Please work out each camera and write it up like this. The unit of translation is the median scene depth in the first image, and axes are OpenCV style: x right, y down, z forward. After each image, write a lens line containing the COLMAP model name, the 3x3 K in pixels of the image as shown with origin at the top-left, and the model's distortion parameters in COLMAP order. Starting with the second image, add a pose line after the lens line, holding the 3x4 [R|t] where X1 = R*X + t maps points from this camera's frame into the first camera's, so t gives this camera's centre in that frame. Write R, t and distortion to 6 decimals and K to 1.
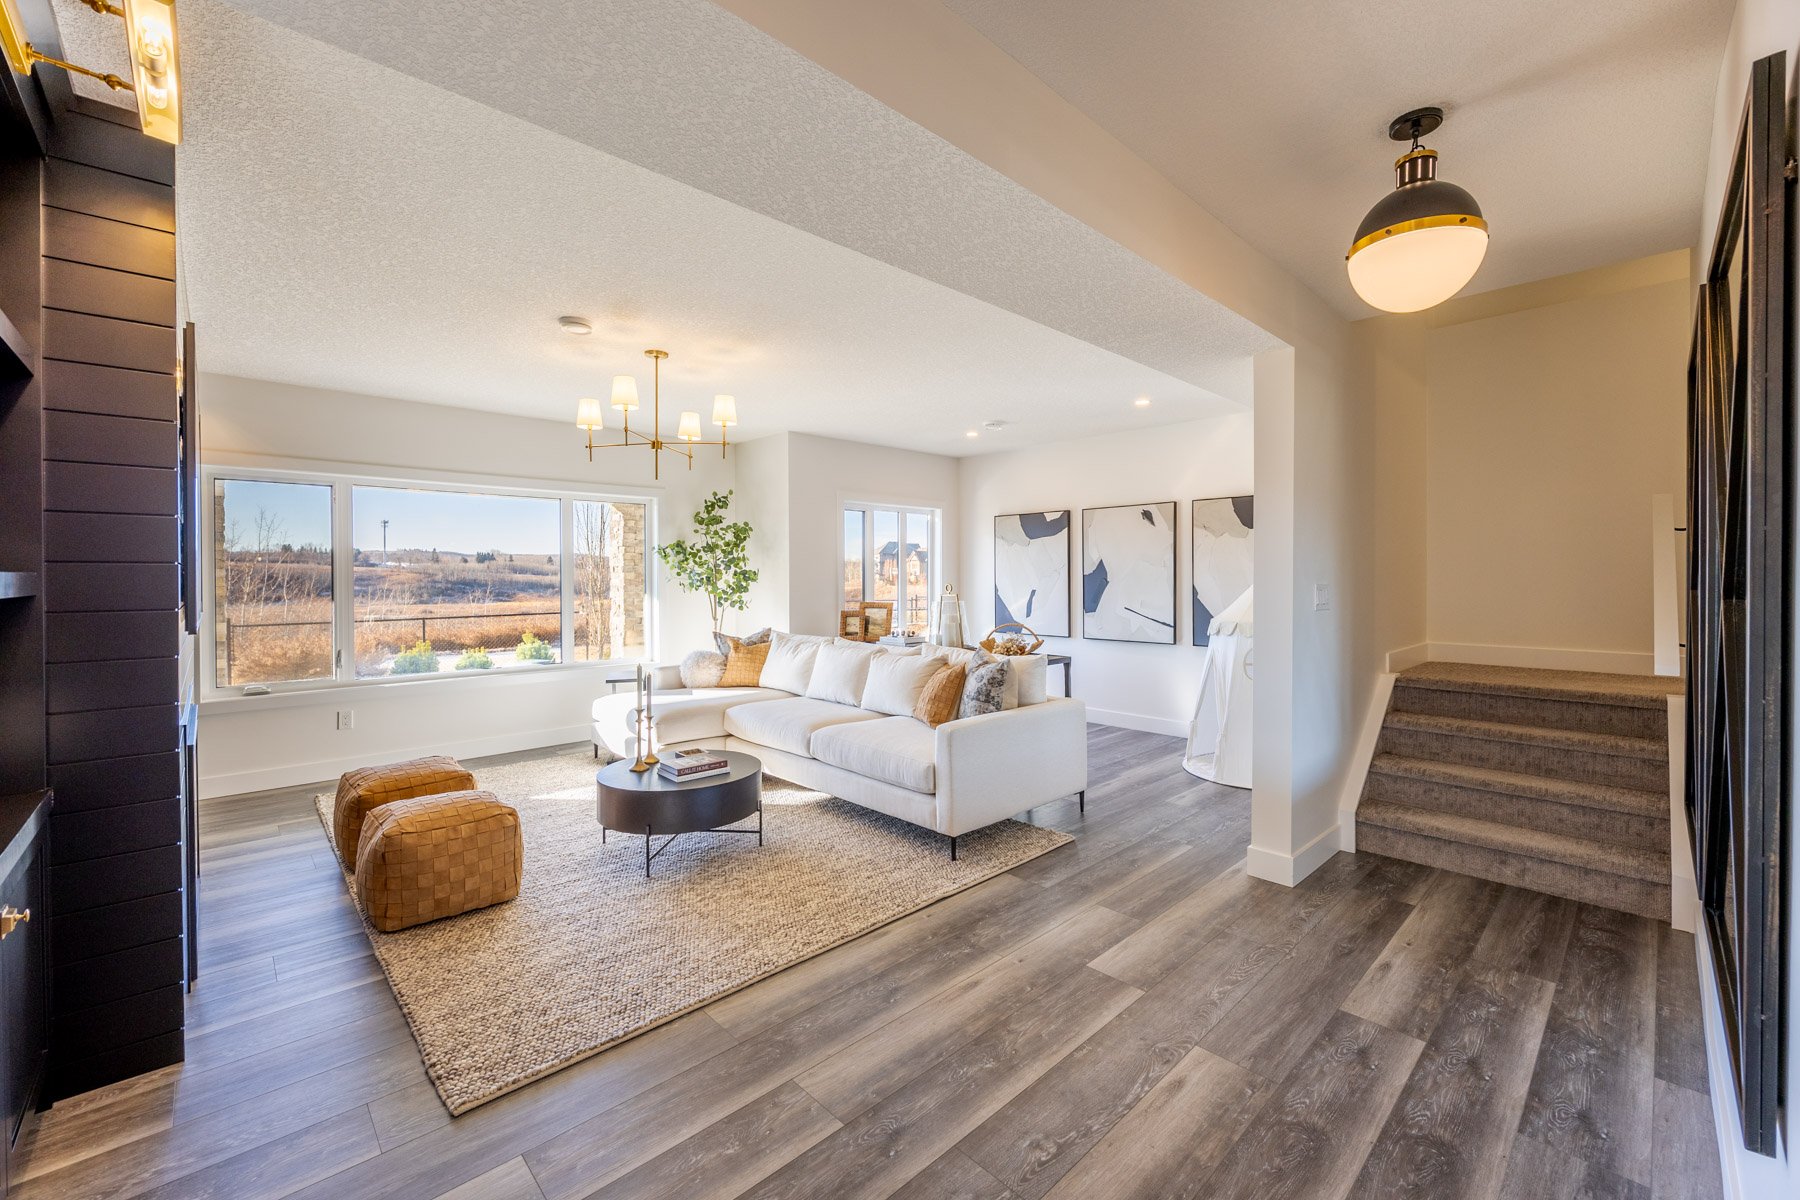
lens RADIAL K [[739.6, 0, 938.6], [0, 739.6, 581.8], [0, 0, 1]] dist [-0.002107, -0.001133]
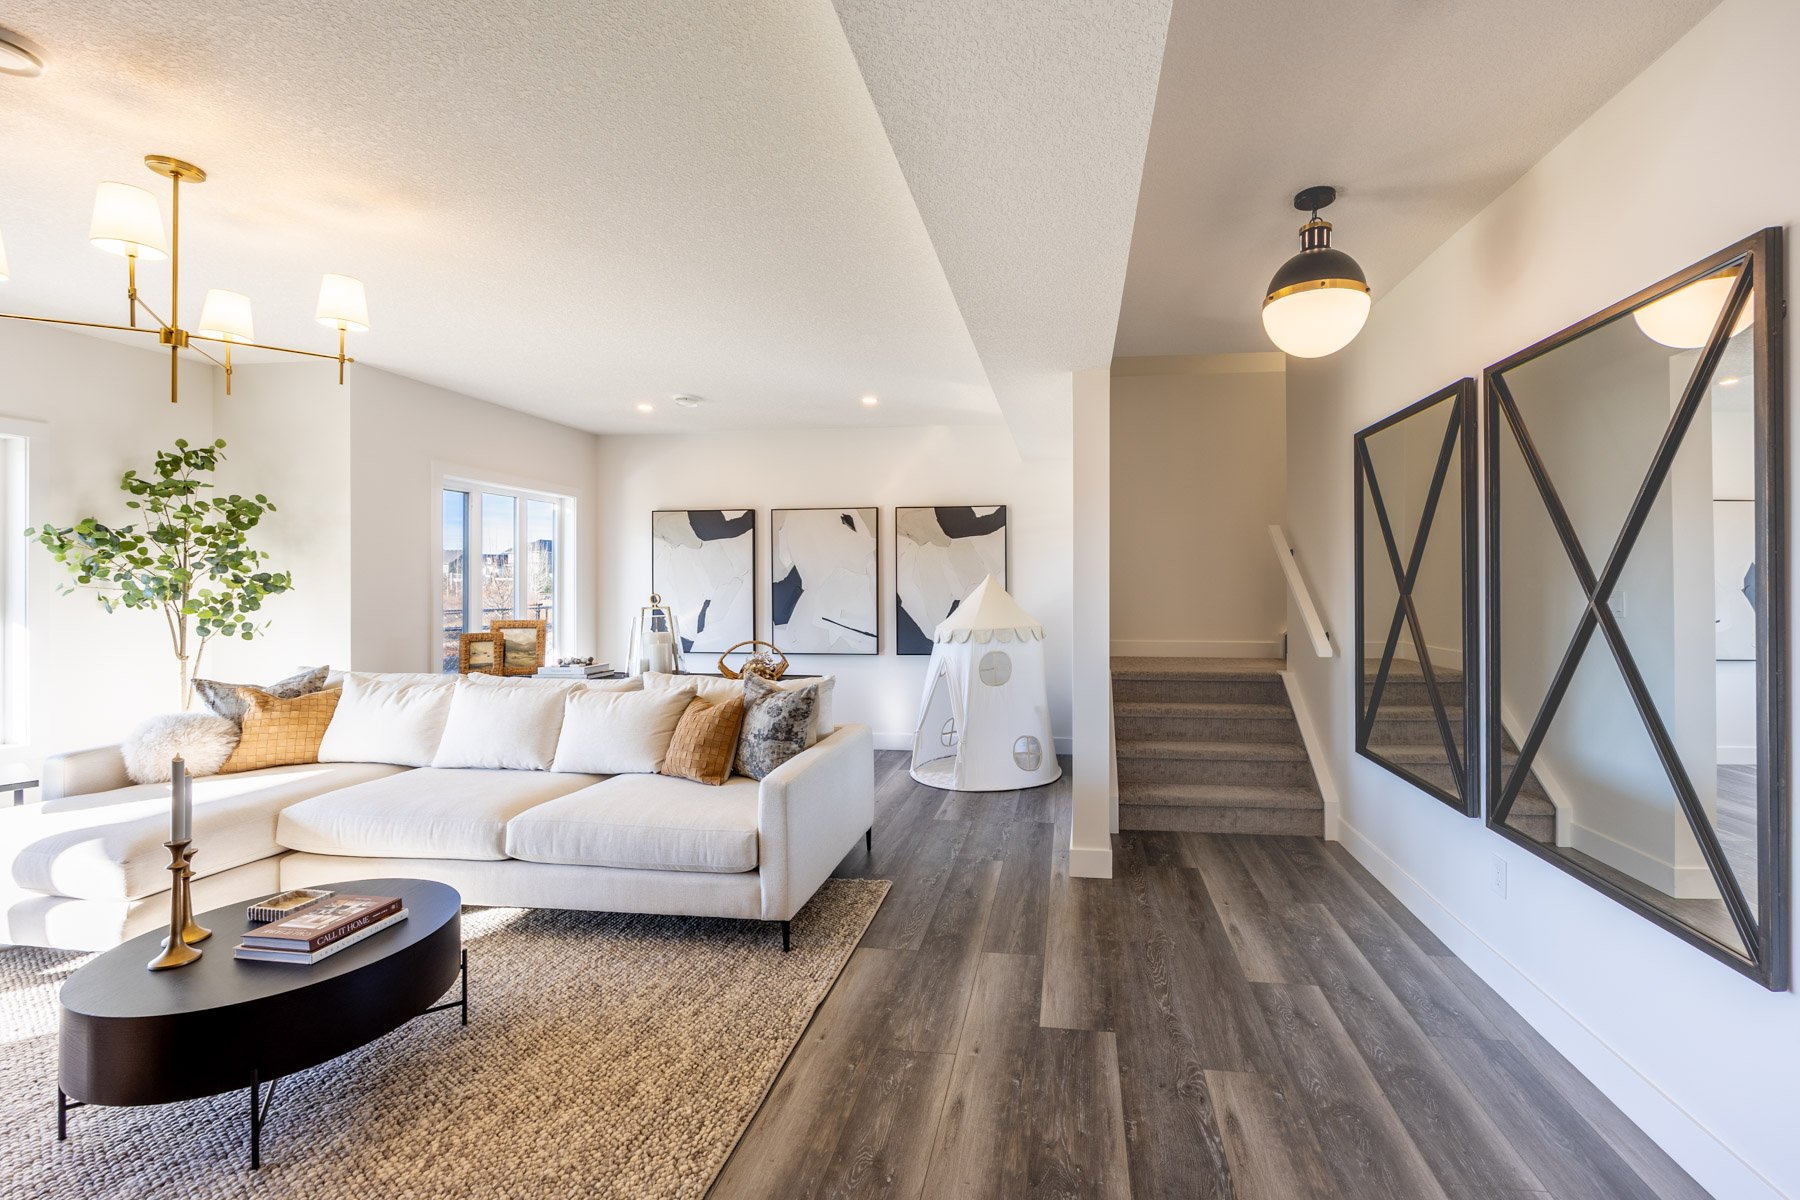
lens RADIAL K [[739.6, 0, 1008.1], [0, 739.6, 579.9], [0, 0, 1]] dist [-0.002107, -0.001133]
pose [[0.779539, 0.004739, 0.626335, -0.257111], [0.003859, 0.999916, -0.012369, -0.001164], [-0.626341, 0.012060, 0.779456, 0.223315]]
